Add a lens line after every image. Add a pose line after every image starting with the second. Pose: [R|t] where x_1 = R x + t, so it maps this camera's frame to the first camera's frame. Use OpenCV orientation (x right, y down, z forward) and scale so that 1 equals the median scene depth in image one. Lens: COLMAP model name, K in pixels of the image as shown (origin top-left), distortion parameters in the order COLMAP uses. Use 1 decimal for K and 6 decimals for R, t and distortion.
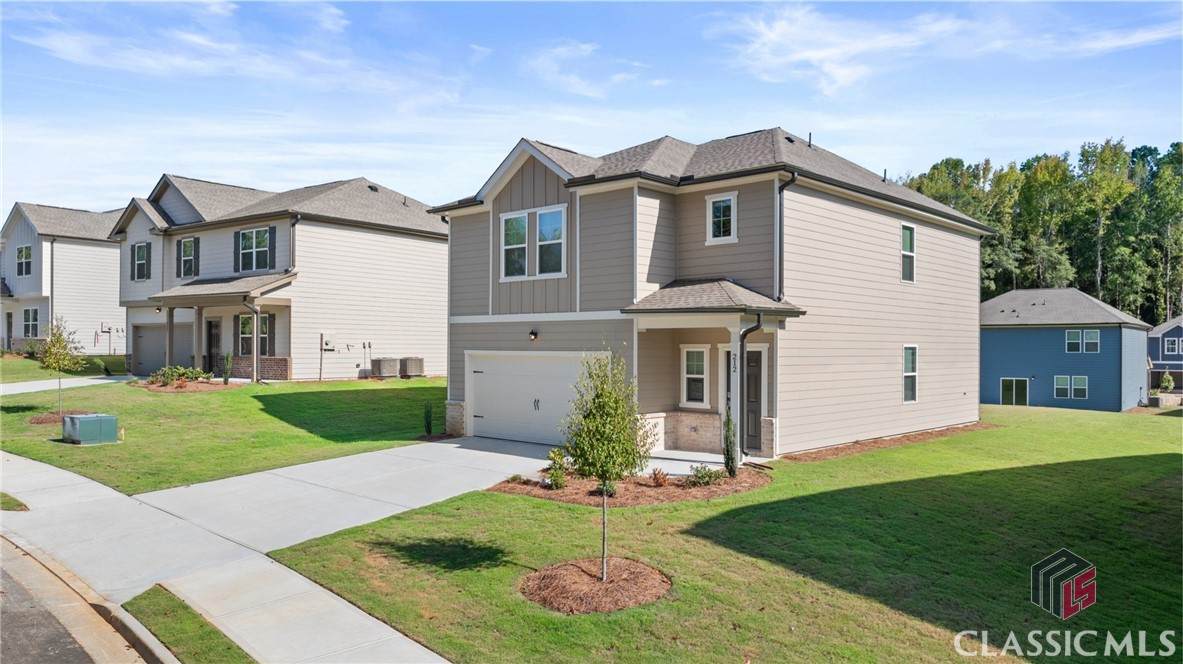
lens RADIAL K [[842.6, 0, 595.3], [0, 842.6, 349.1], [0, 0, 1]] dist [-0.004493, -0.001186]
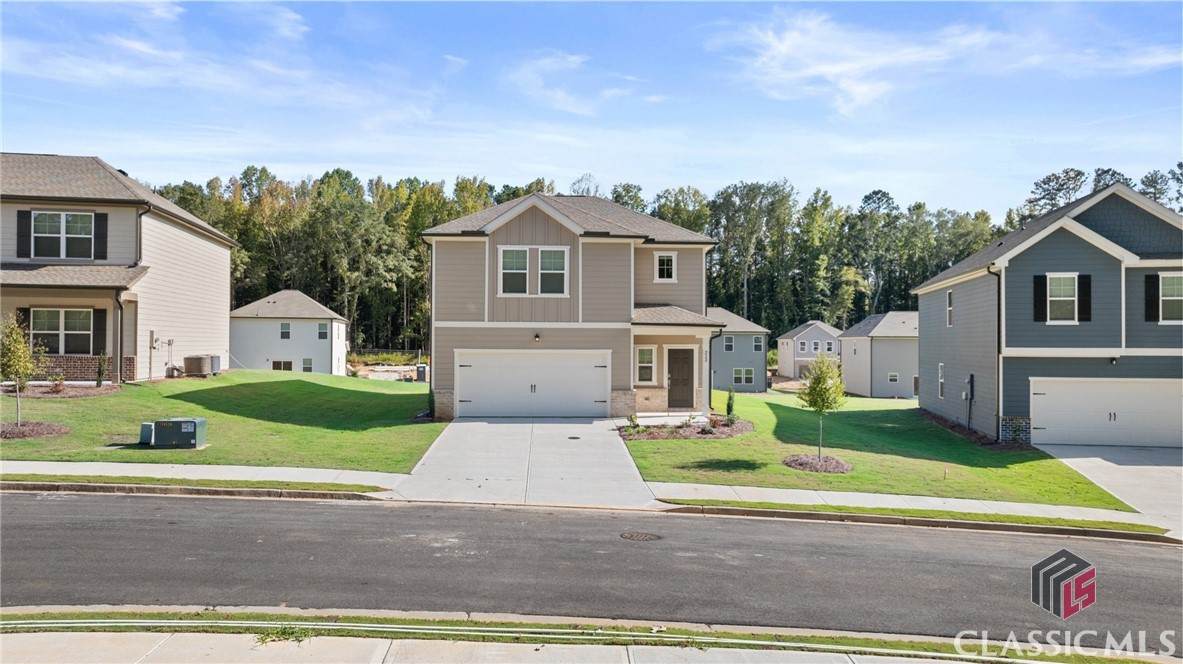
lens RADIAL K [[831.5, 0, 591.5], [0, 831.5, 332.0], [0, 0, 1]] dist [-0.007996, -0.001532]
pose [[0.698704, 0.008185, 0.715364, -0.970928], [-0.001283, 0.999947, -0.010188, -0.012370], [-0.715410, 0.006201, 0.698678, -0.011785]]
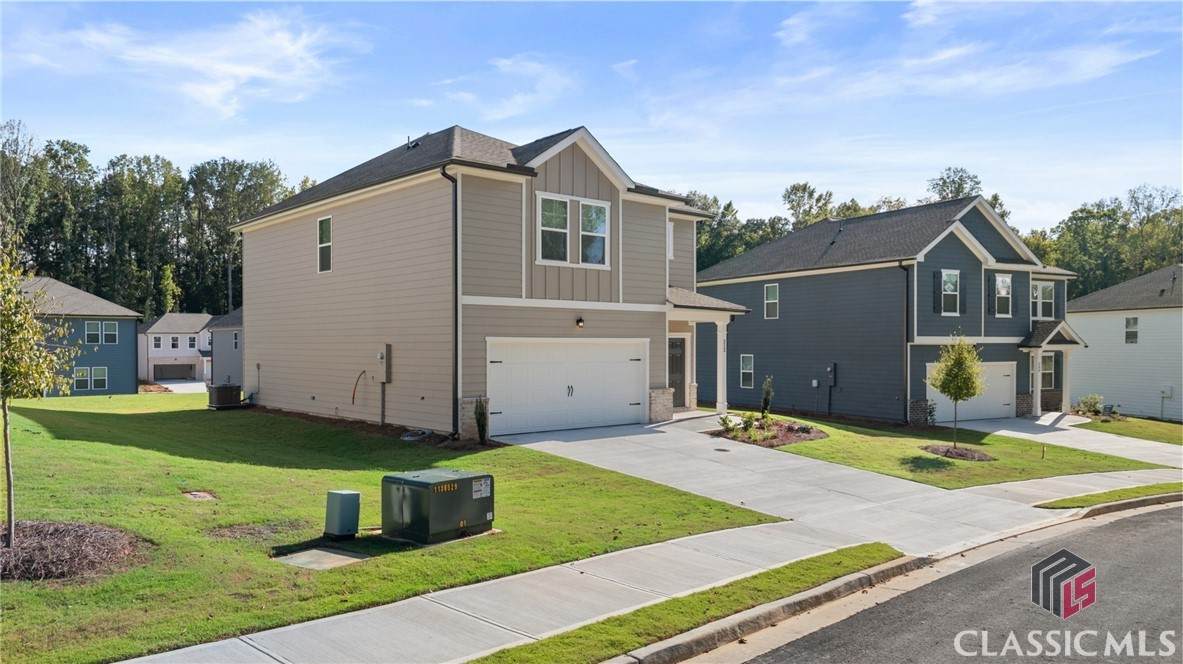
lens RADIAL K [[842.6, 0, 595.3], [0, 842.6, 349.1], [0, 0, 1]] dist [-0.004493, -0.001186]
pose [[0.083705, -0.009239, 0.996448, -1.072876], [0.001911, 0.999957, 0.009111, 0.006552], [-0.996489, 0.001142, 0.083719, 0.886608]]
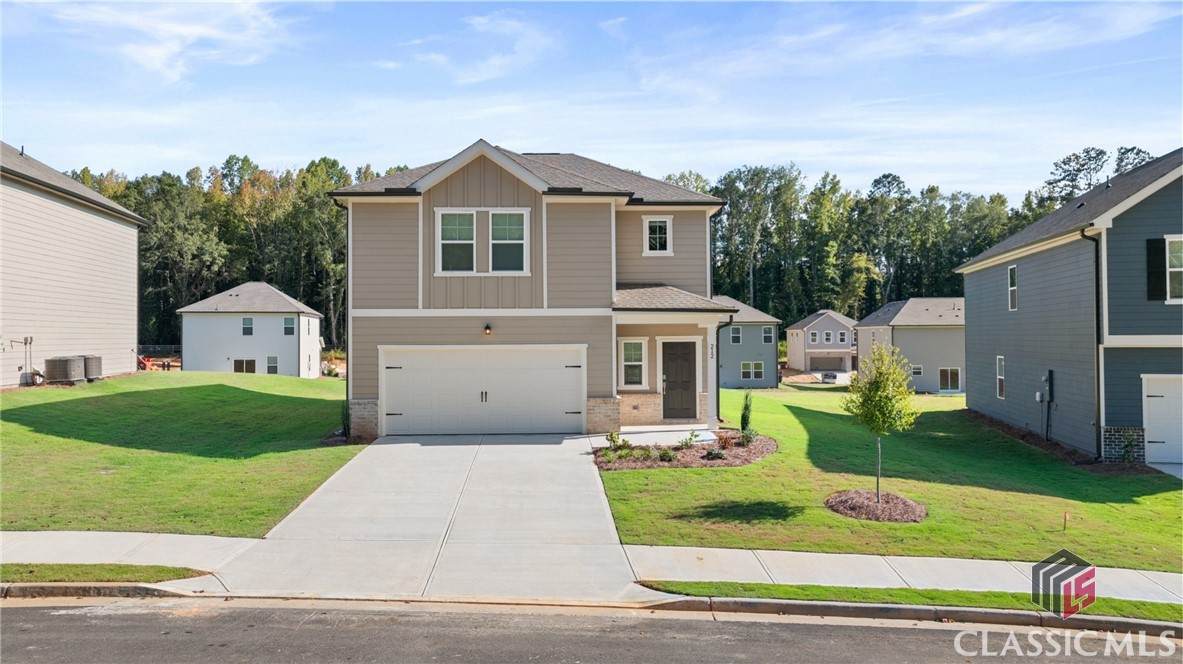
lens RADIAL K [[834.9, 0, 591.1], [0, 834.9, 324.2], [0, 0, 1]] dist [-0.004805, -0.002861]
pose [[0.702254, 0.001431, 0.711925, -0.708762], [0.009710, 0.999886, -0.011589, -0.009821], [-0.711861, 0.015051, 0.702159, 0.184317]]
